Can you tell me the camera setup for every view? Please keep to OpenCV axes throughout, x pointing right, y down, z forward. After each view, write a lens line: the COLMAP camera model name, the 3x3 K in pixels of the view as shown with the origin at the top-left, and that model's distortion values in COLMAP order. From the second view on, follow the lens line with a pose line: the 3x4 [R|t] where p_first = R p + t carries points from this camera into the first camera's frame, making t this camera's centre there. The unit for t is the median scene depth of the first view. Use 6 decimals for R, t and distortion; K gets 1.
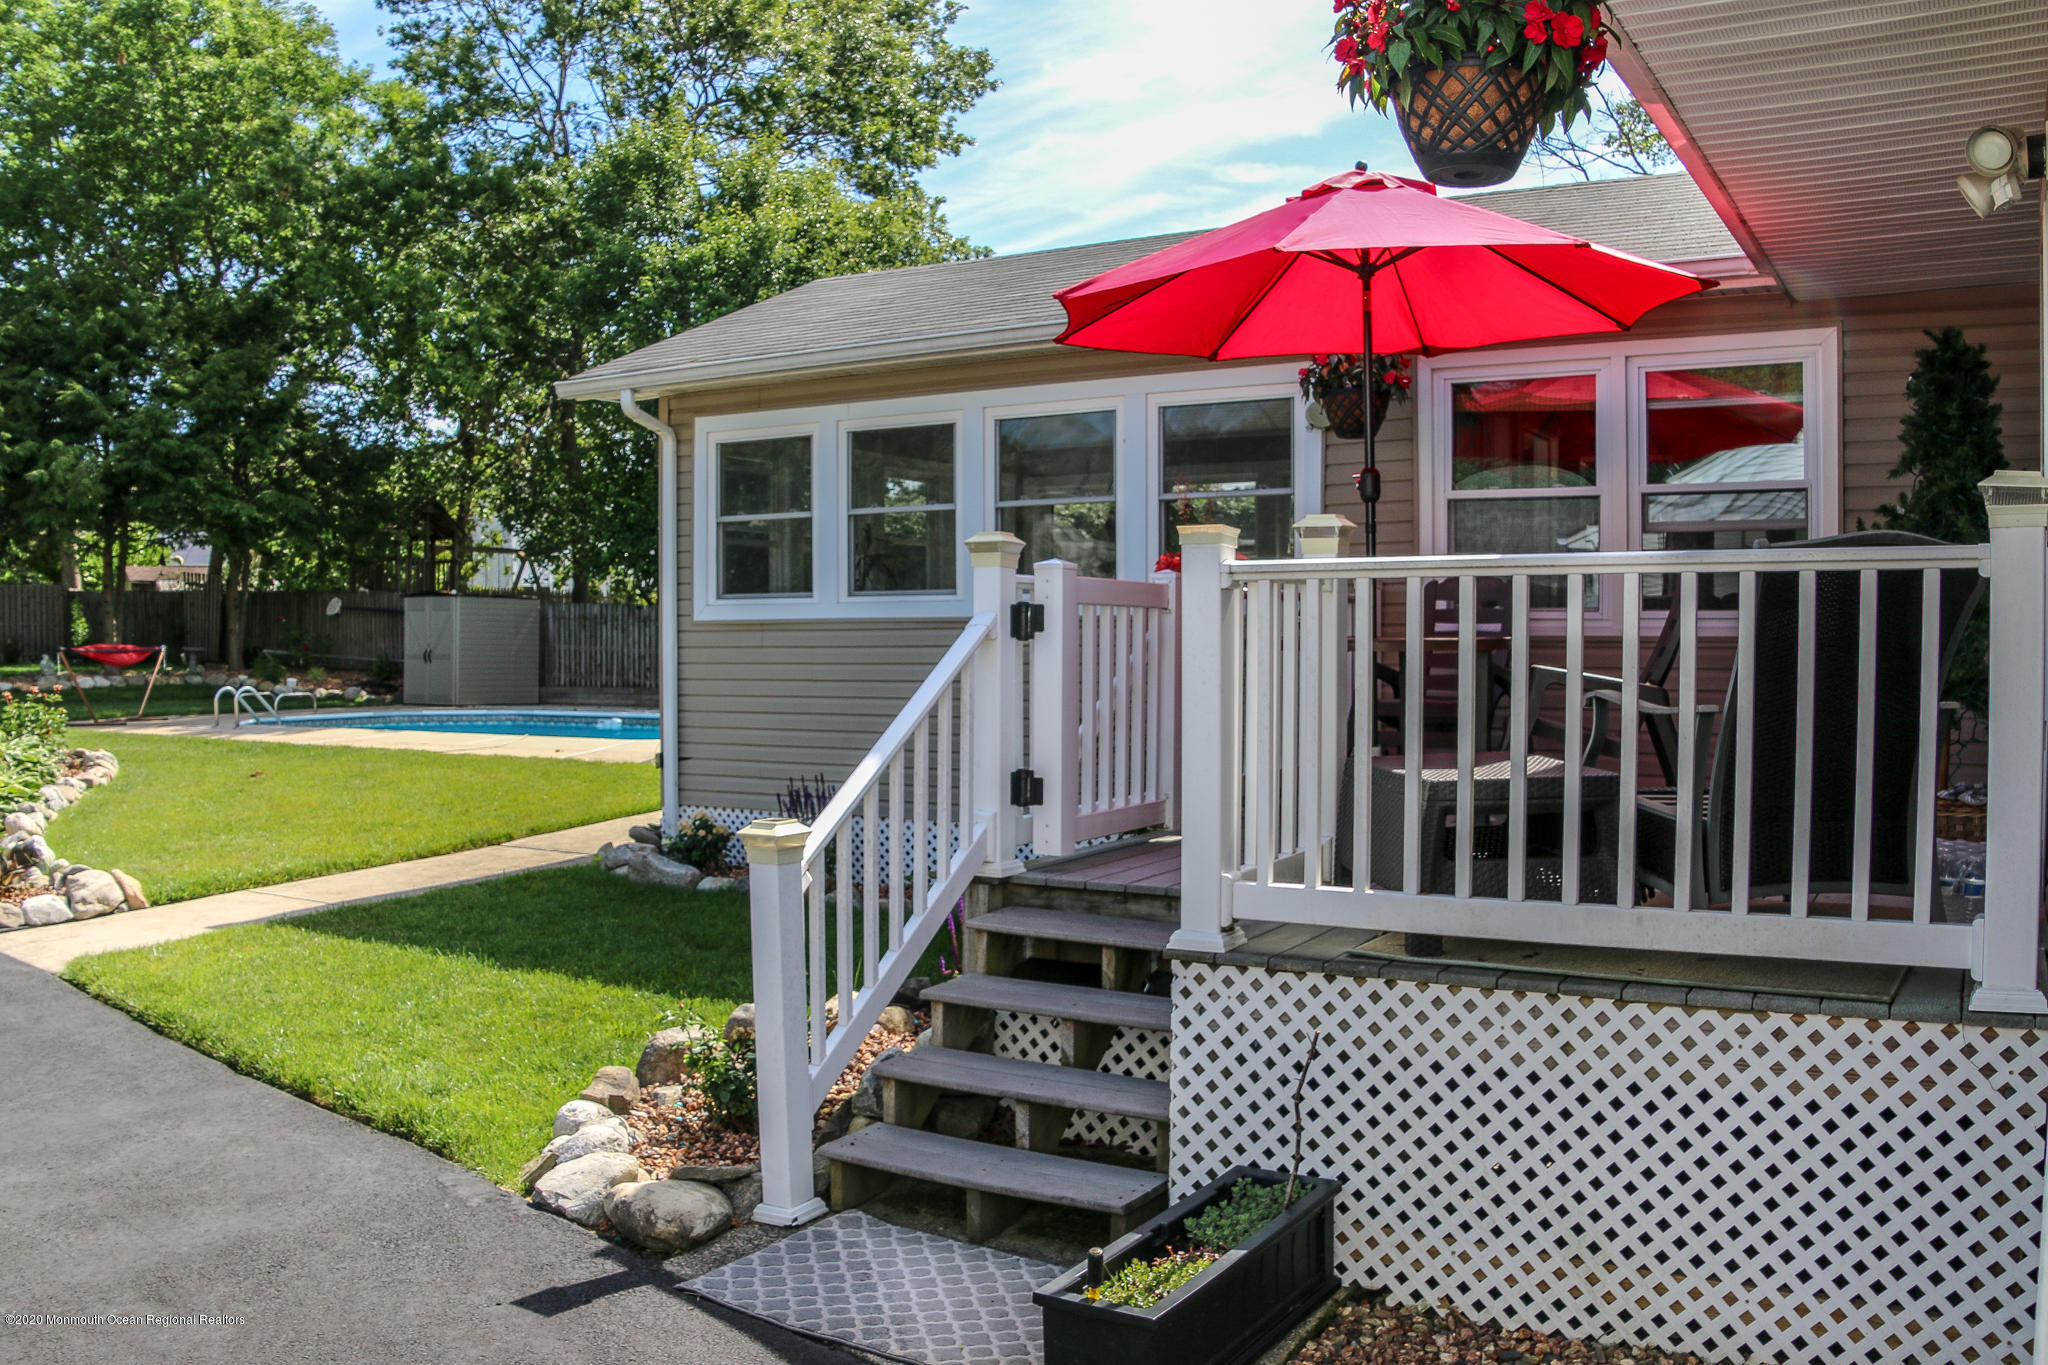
lens RADIAL K [[1729.3, 0, 1024.0], [0, 1729.3, 682.5], [0, 0, 1]] dist [-0.178833, 0.105342]
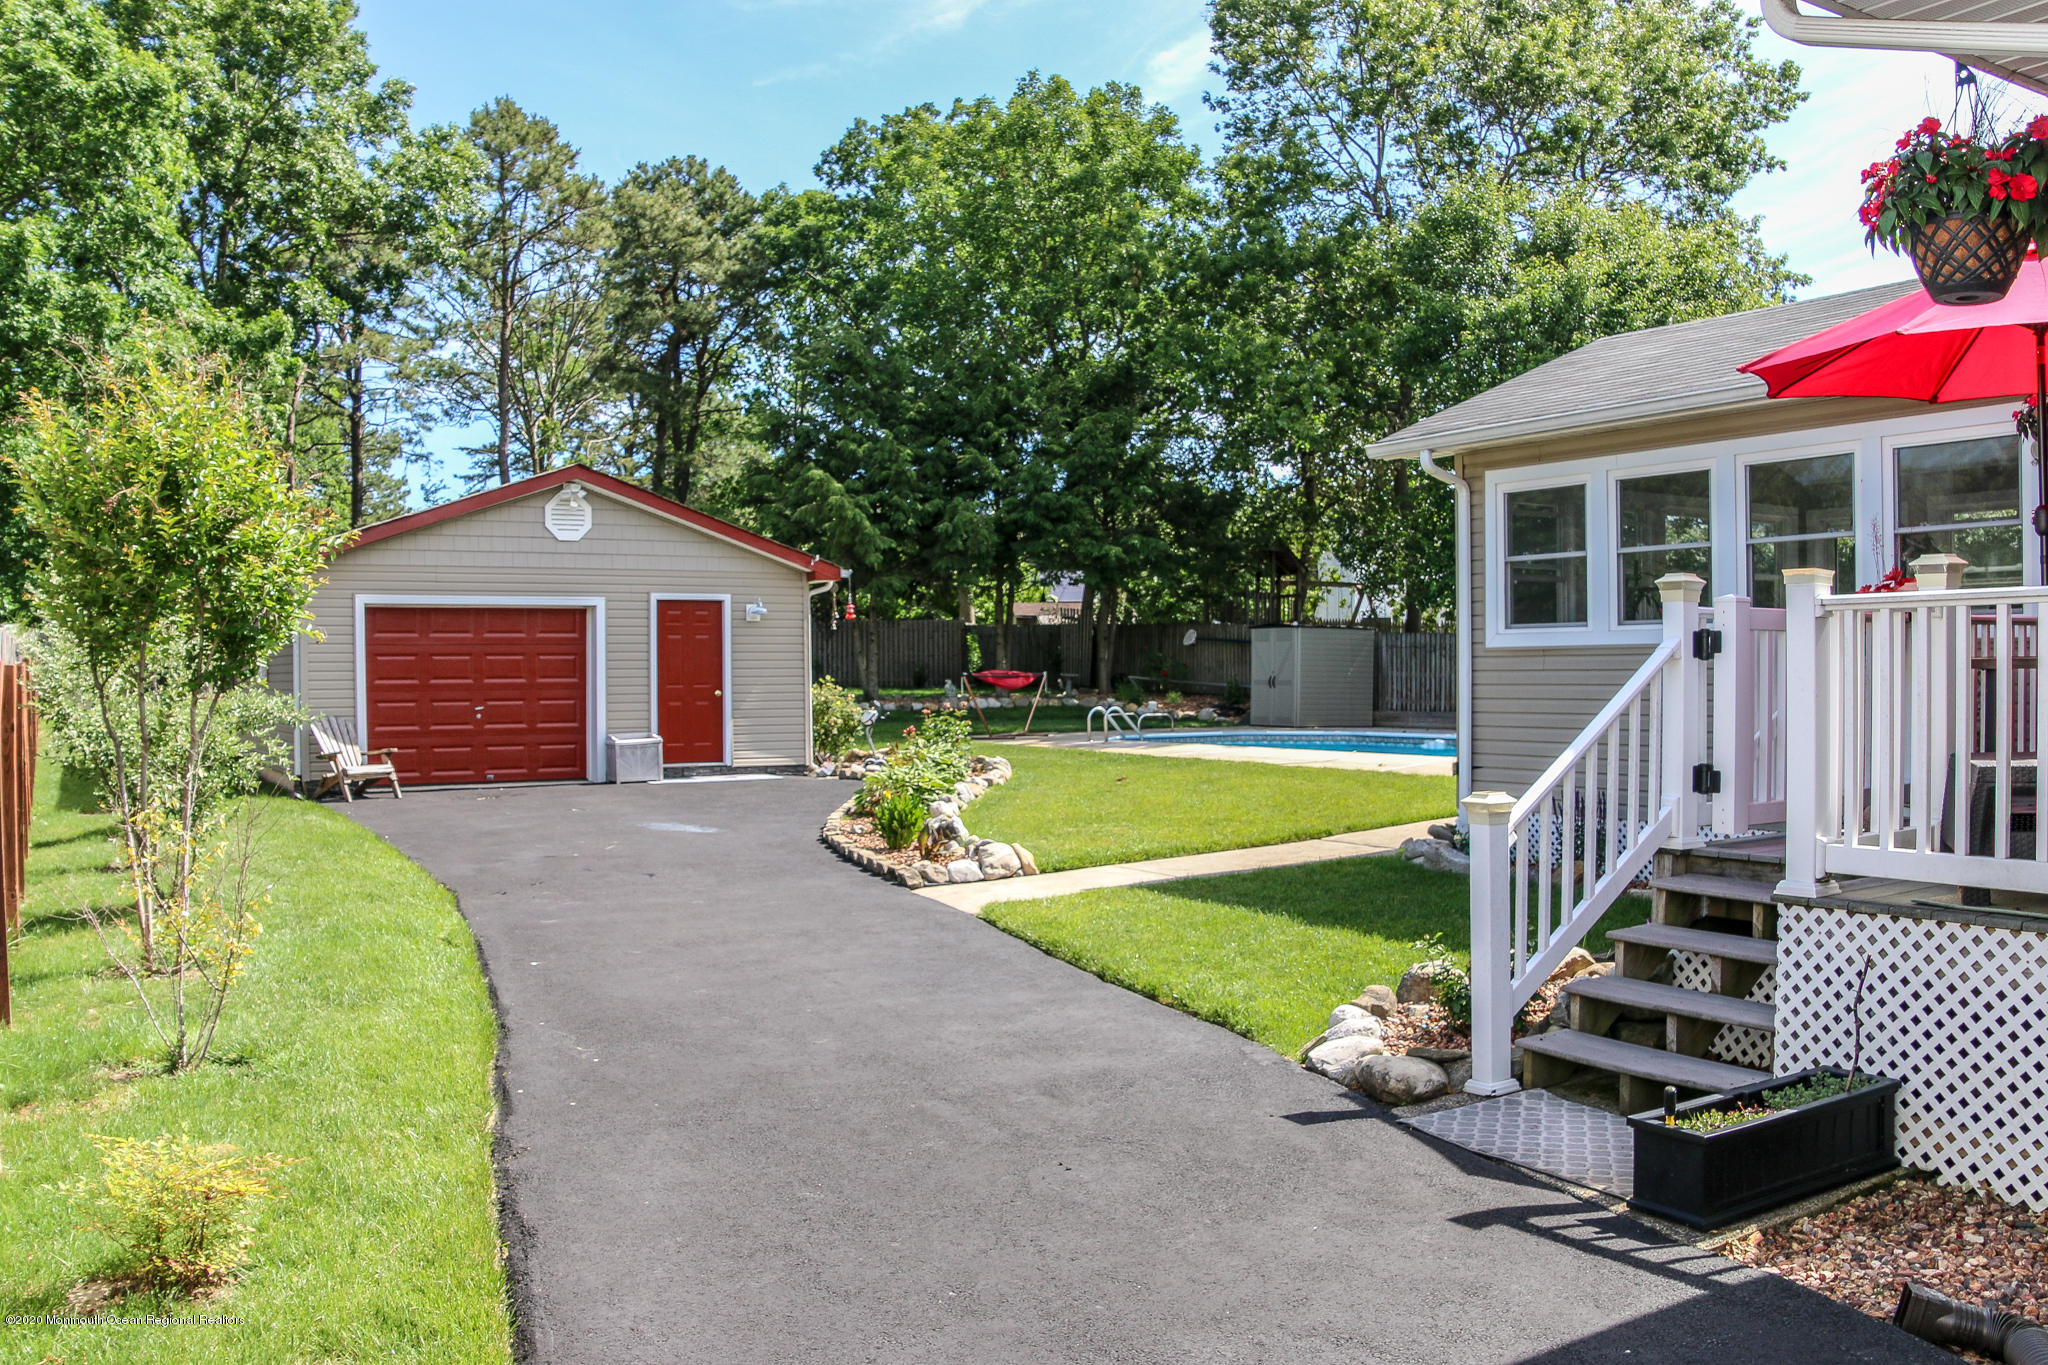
lens RADIAL K [[1729.3, 0, 1024.0], [0, 1729.3, 682.5], [0, 0, 1]] dist [-0.178833, 0.105342]
pose [[0.883762, 0.001744, -0.467933, 0.082765], [-0.010070, 0.999832, -0.015292, 0.009536], [0.467828, 0.018227, 0.883631, -0.184166]]
